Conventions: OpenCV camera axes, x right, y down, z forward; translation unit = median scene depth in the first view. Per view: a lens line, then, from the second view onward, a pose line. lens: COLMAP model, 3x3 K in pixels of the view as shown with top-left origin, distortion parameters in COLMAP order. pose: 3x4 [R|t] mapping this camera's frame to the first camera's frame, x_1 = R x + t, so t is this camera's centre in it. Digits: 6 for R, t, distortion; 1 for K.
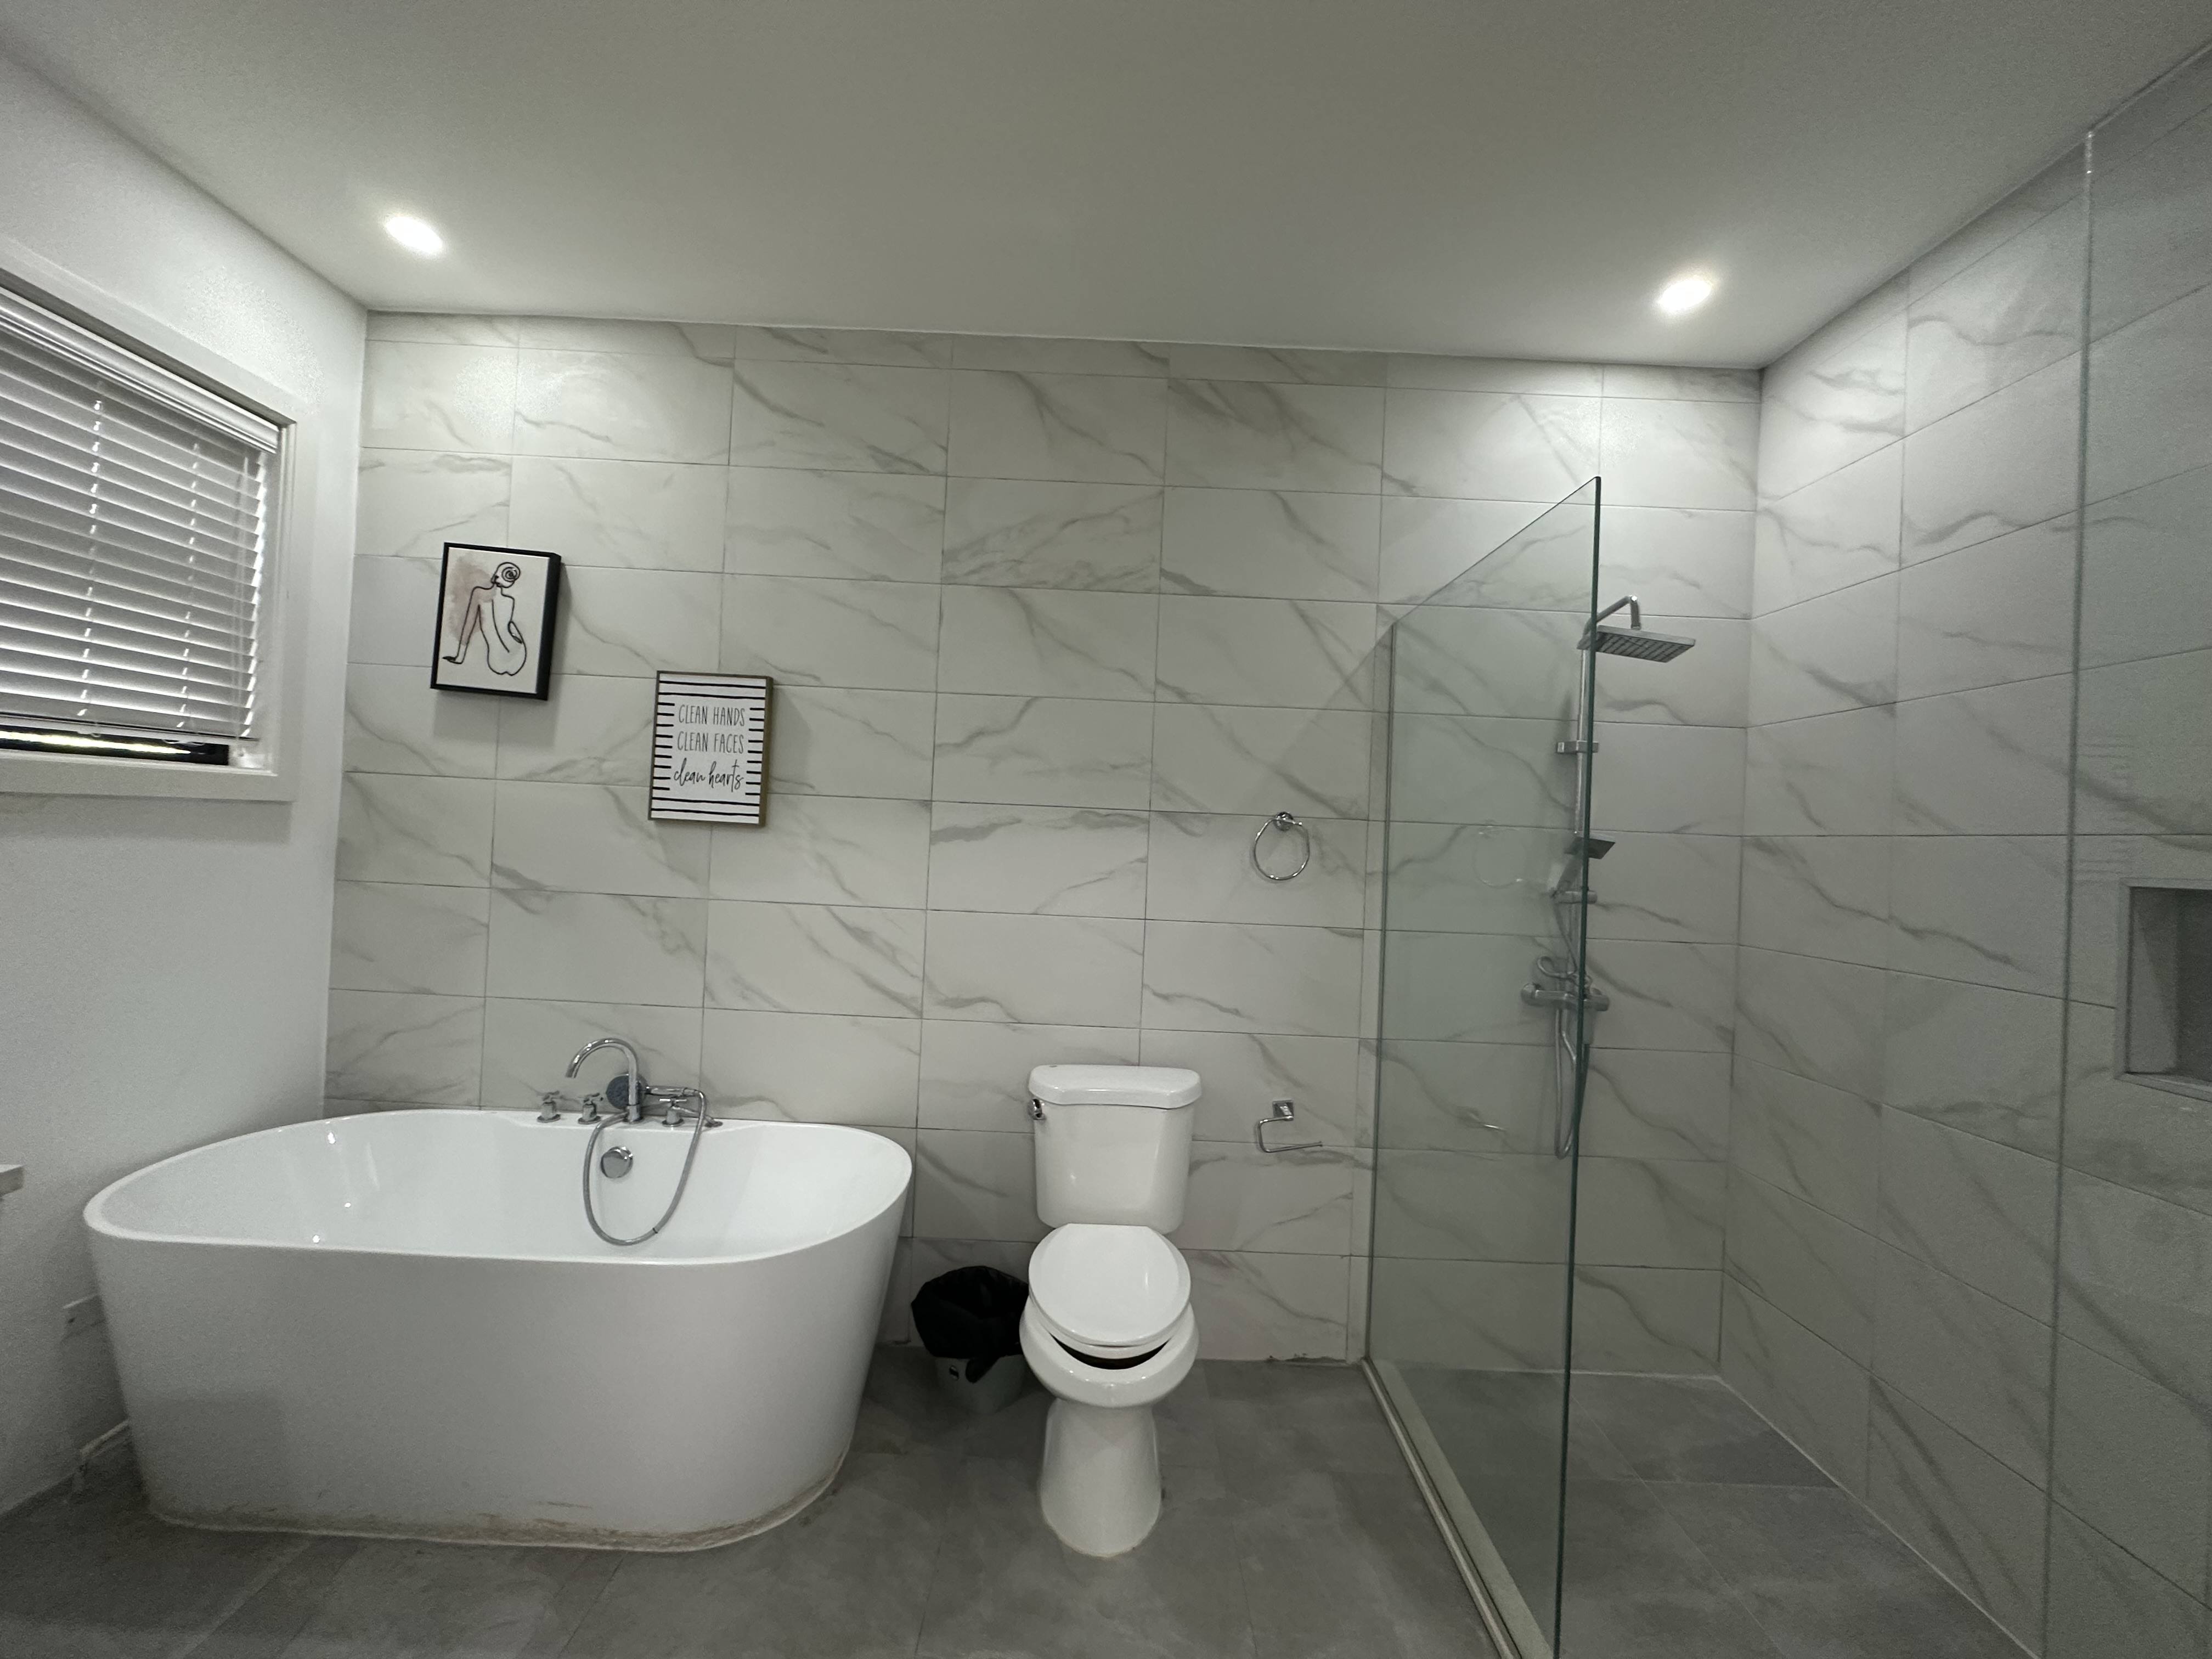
lens RADIAL K [[886.8, 0, 1104.9], [0, 886.8, 825.2], [0, 0, 1]] dist [-0.002156, -0.000676]
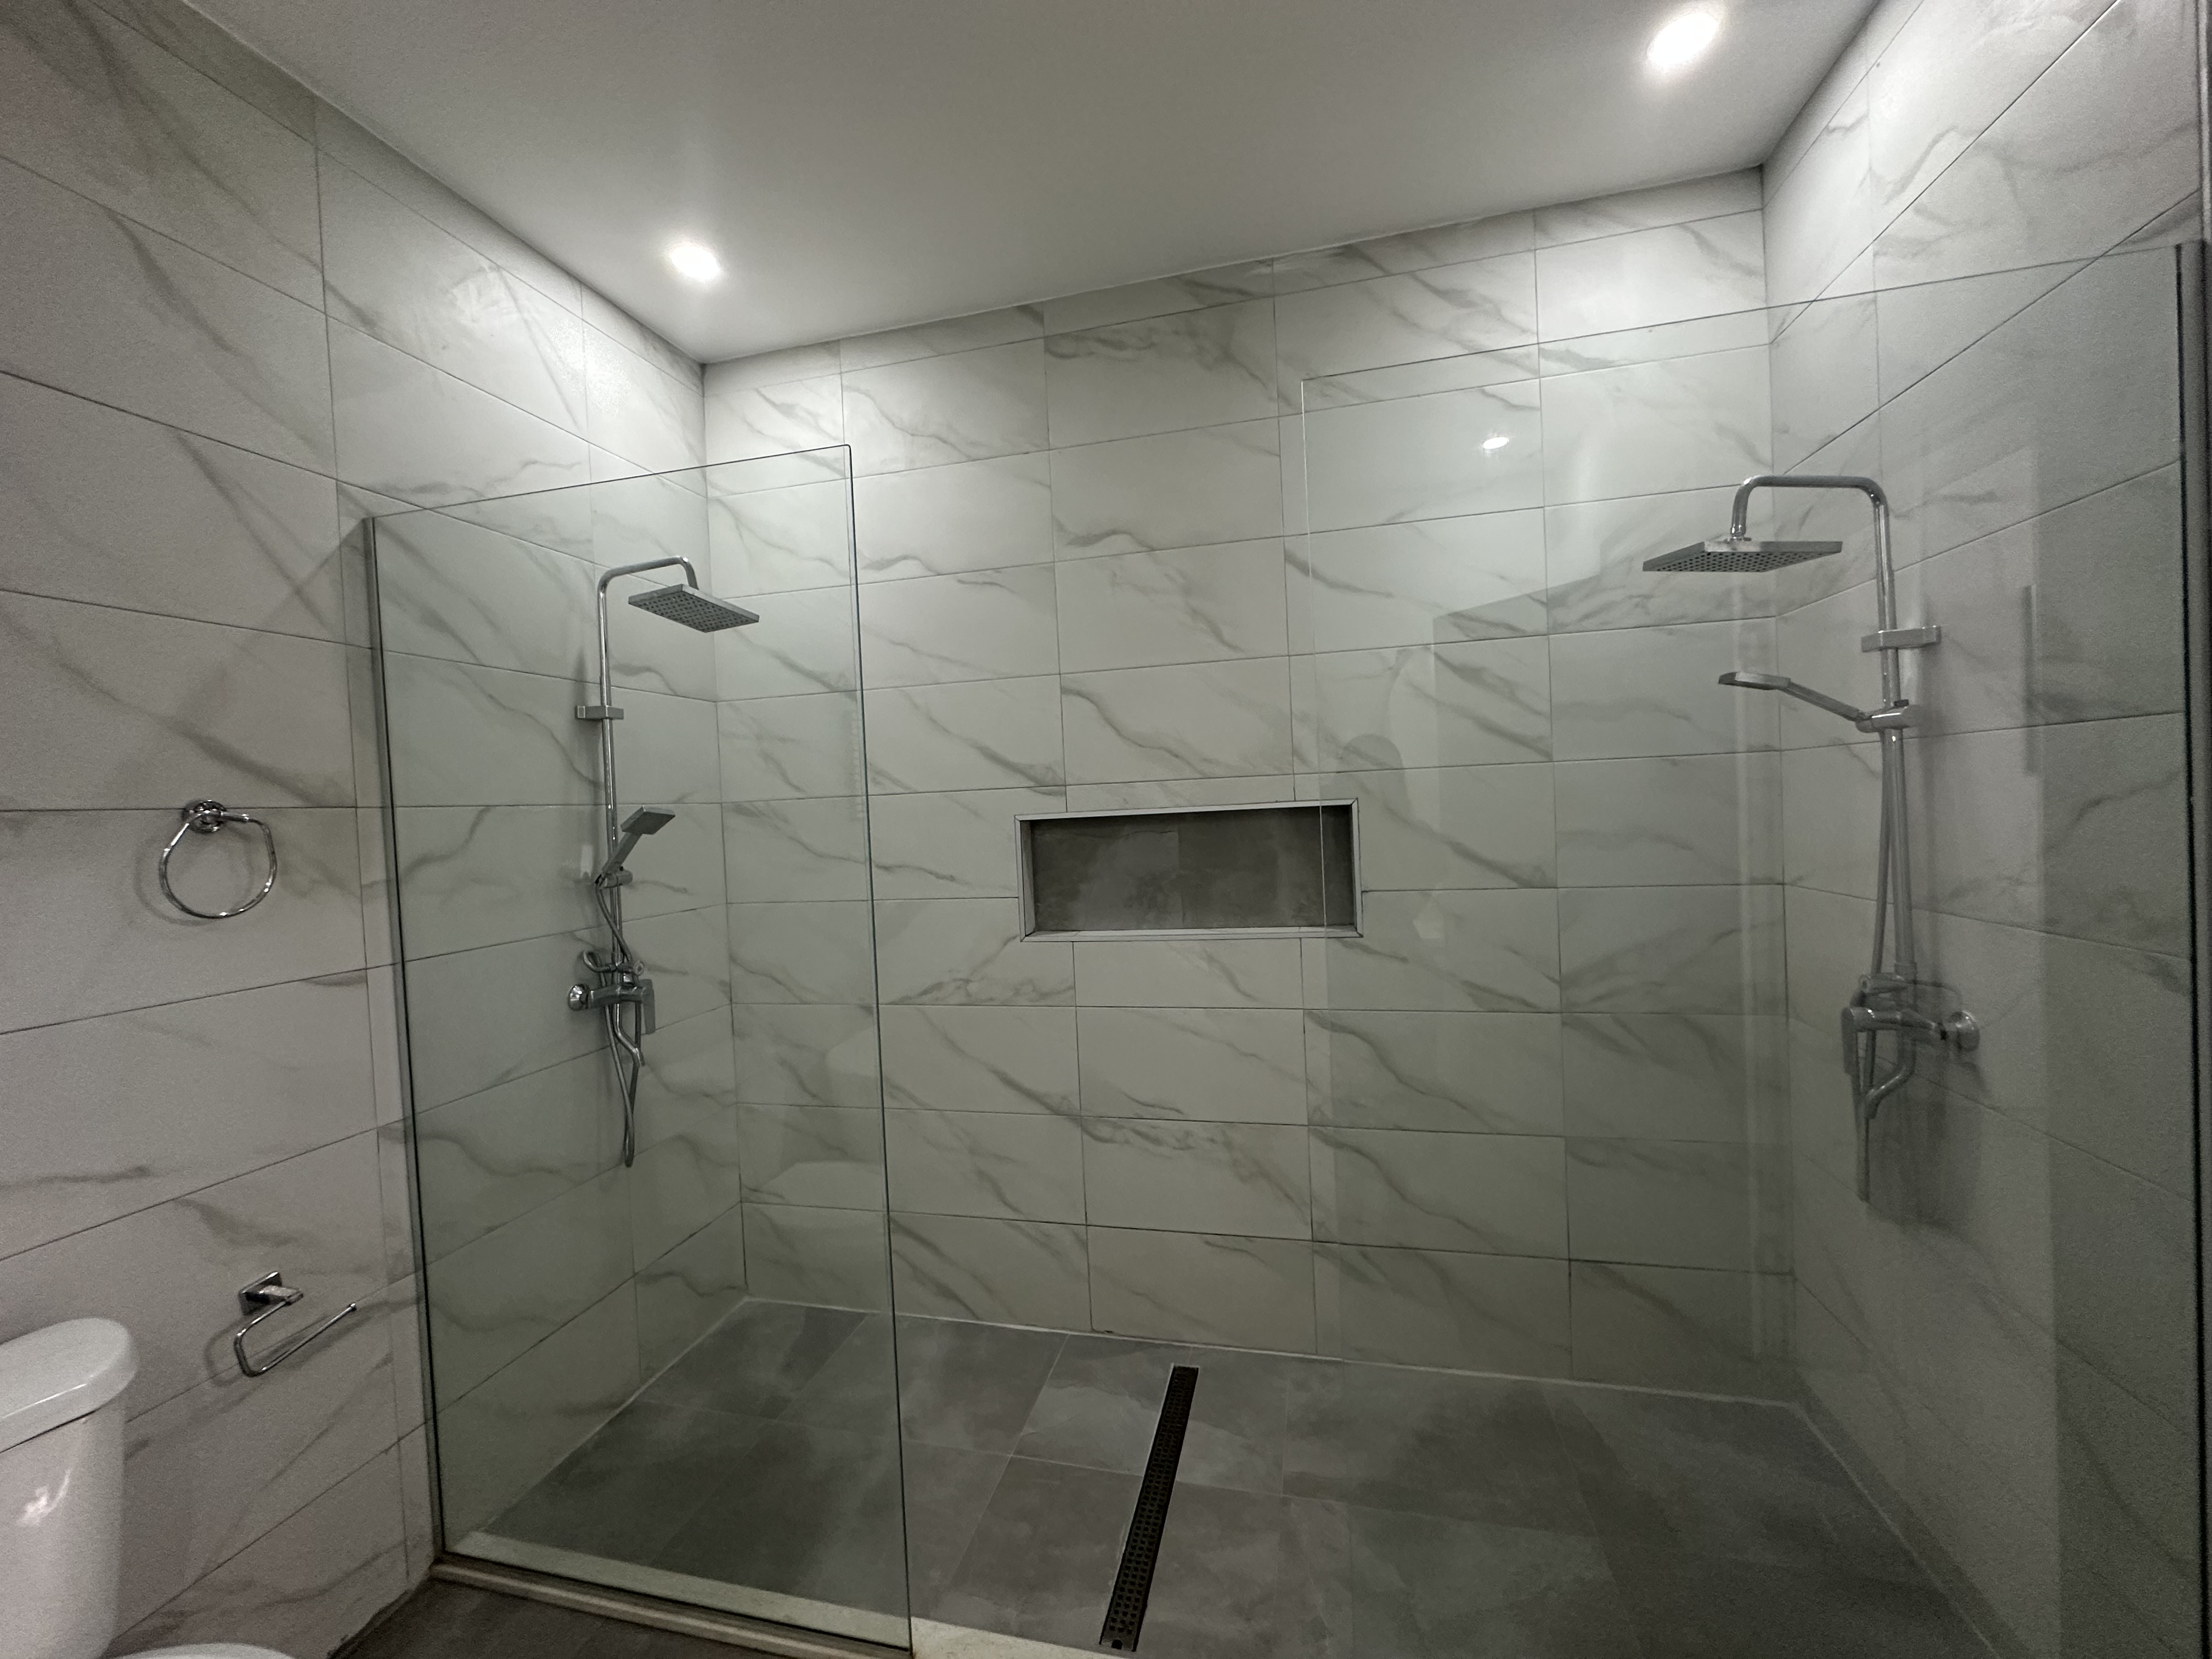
lens RADIAL K [[886.8, 0, 1103.3], [0, 886.8, 826.2], [0, 0, 1]] dist [-0.002156, -0.000676]
pose [[0.241138, -0.075083, 0.967582, -0.217527], [0.040212, 0.996920, 0.067338, -0.013615], [-0.969658, 0.022670, 0.243414, 0.290700]]
